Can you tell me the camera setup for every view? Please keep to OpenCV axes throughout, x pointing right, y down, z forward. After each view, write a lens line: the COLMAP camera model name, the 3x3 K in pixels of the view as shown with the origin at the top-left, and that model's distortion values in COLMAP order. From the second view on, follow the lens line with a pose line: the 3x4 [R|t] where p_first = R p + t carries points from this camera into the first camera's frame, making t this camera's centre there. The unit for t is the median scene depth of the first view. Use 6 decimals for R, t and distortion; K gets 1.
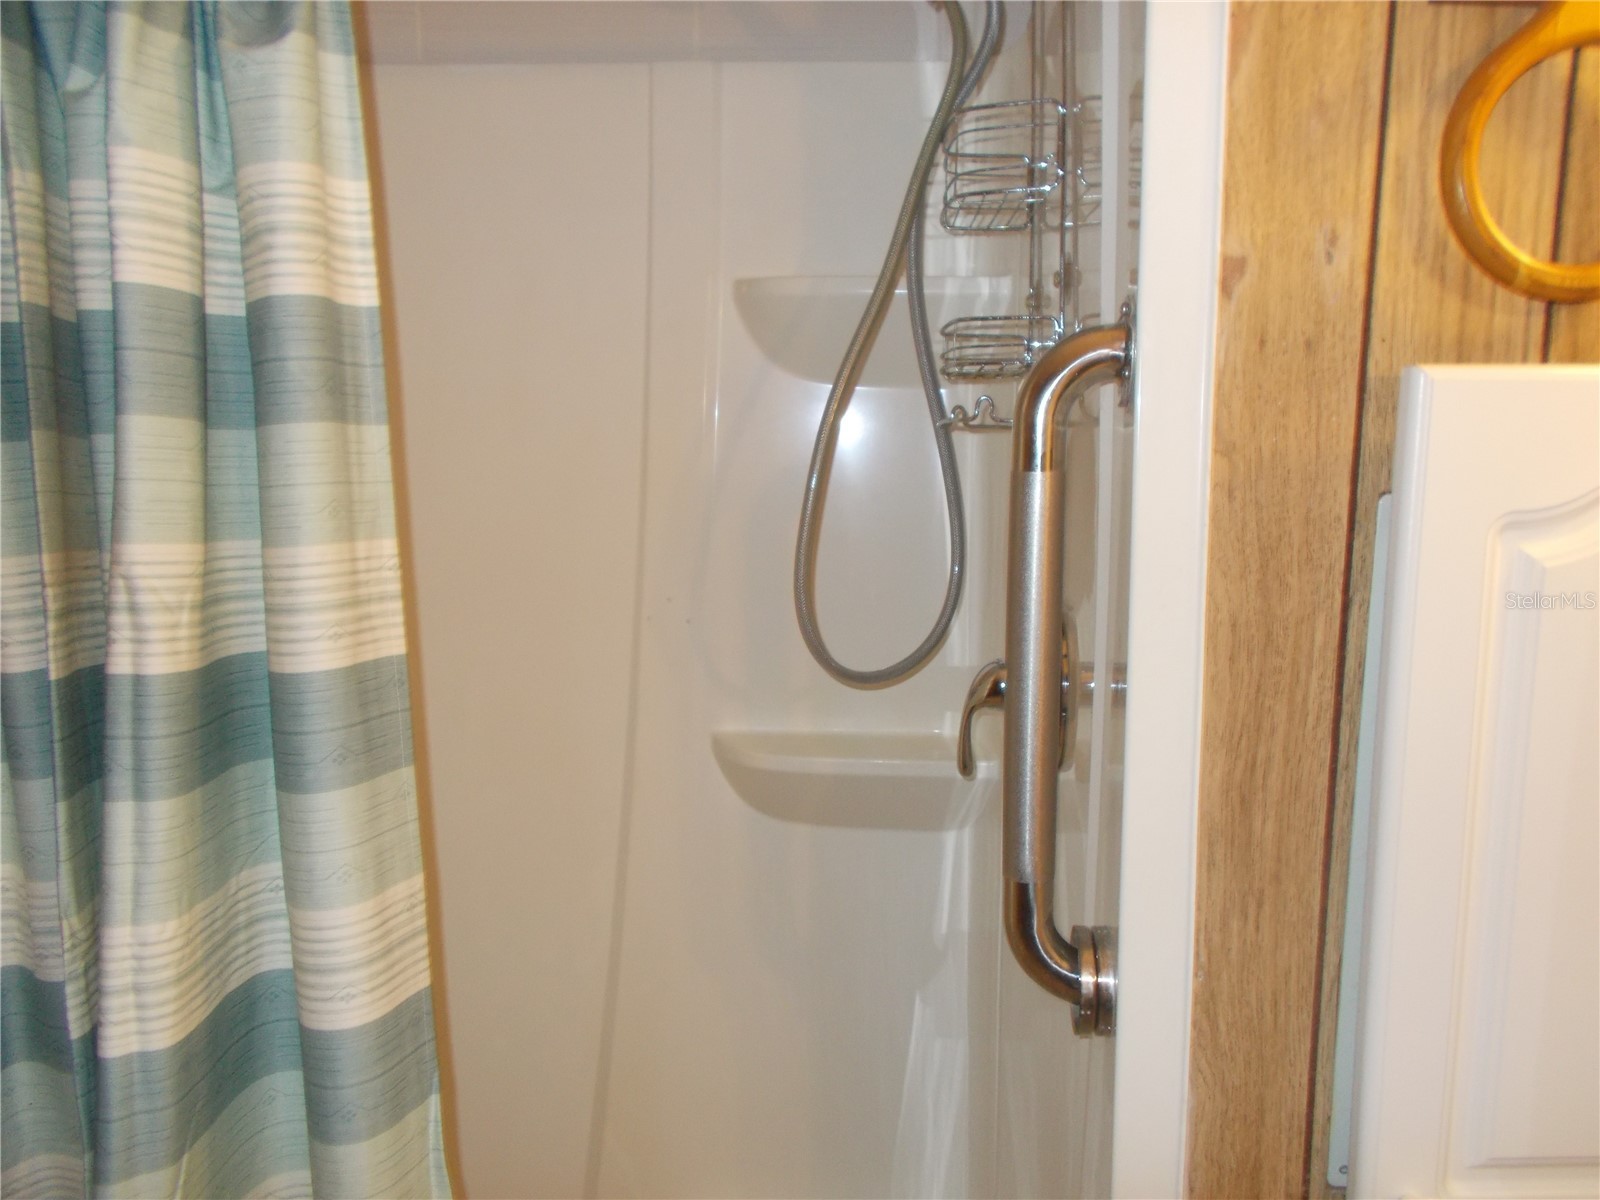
lens RADIAL K [[1249.8, 0, 797.2], [0, 1249.8, 607.4], [0, 0, 1]] dist [0.024955, -0.003752]
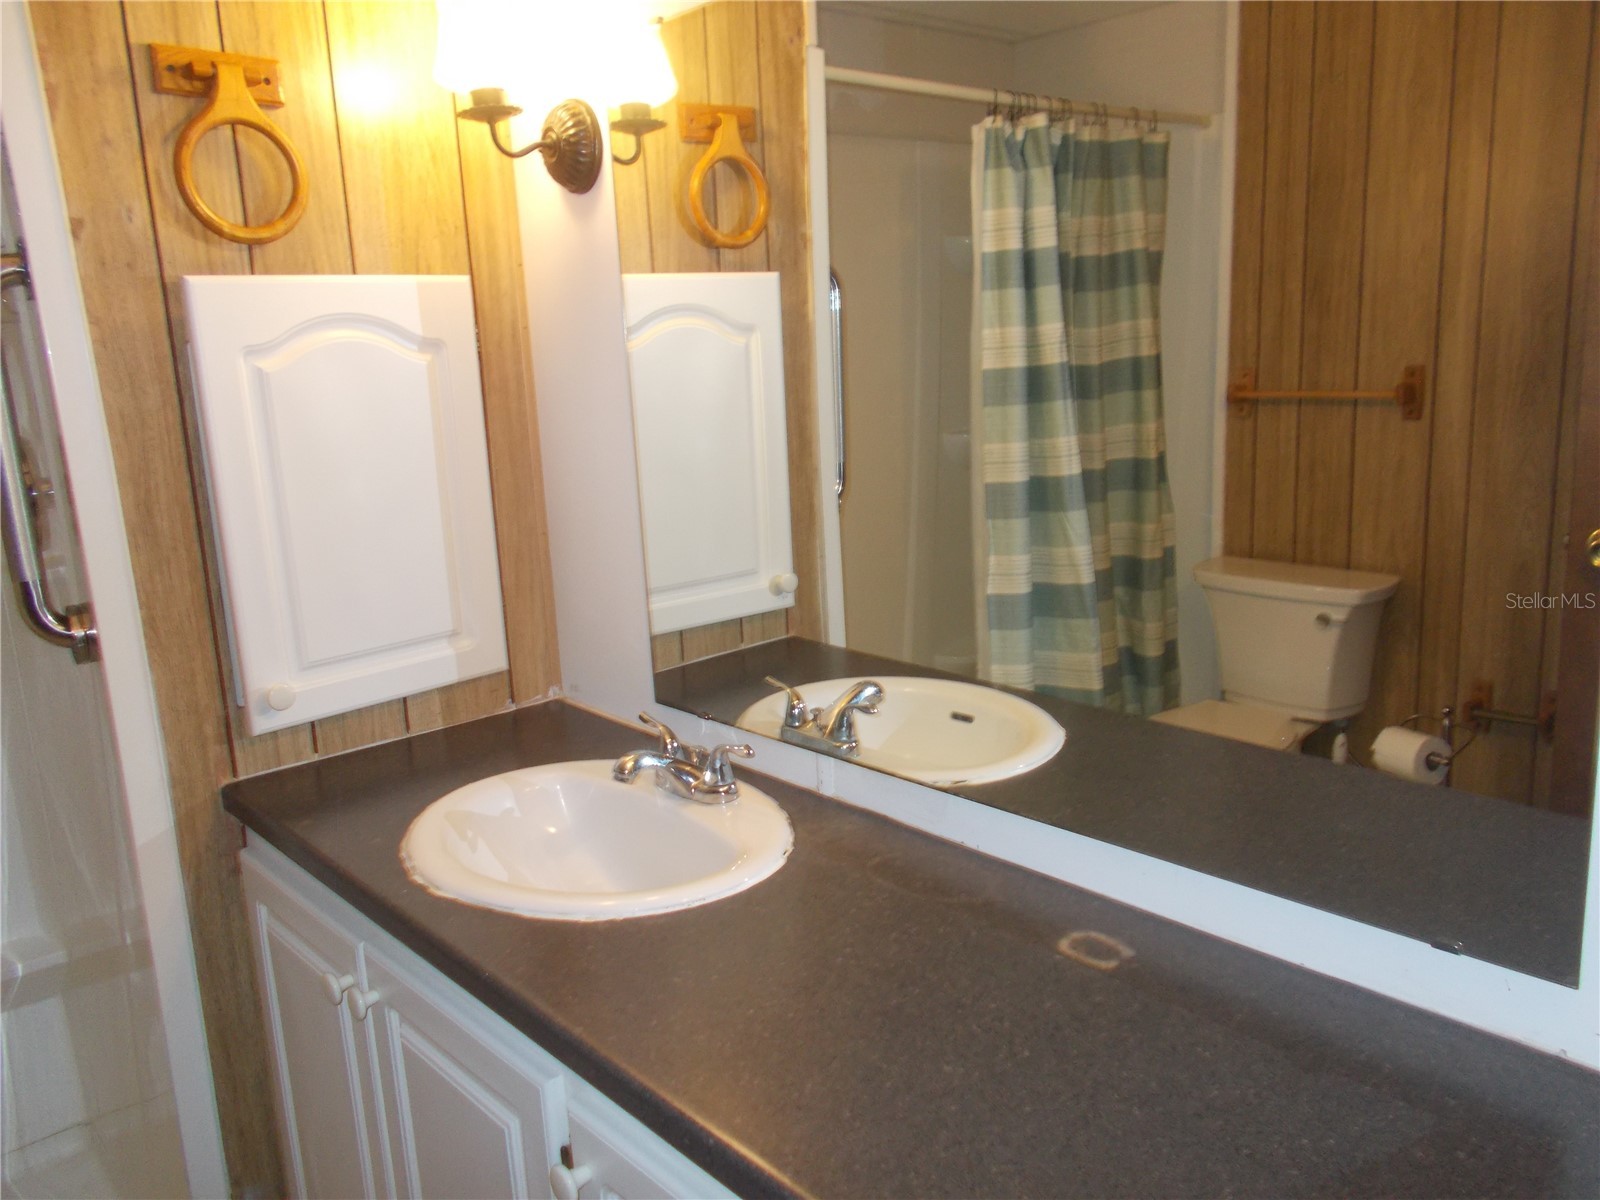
lens RADIAL K [[1249.8, 0, 803.1], [0, 1249.8, 608.5], [0, 0, 1]] dist [0.024955, -0.003752]
pose [[0.718190, -0.187825, 0.670019, -0.247933], [0.127892, 0.982109, 0.138225, 0.174482], [-0.683994, -0.013582, 0.729362, -1.127940]]
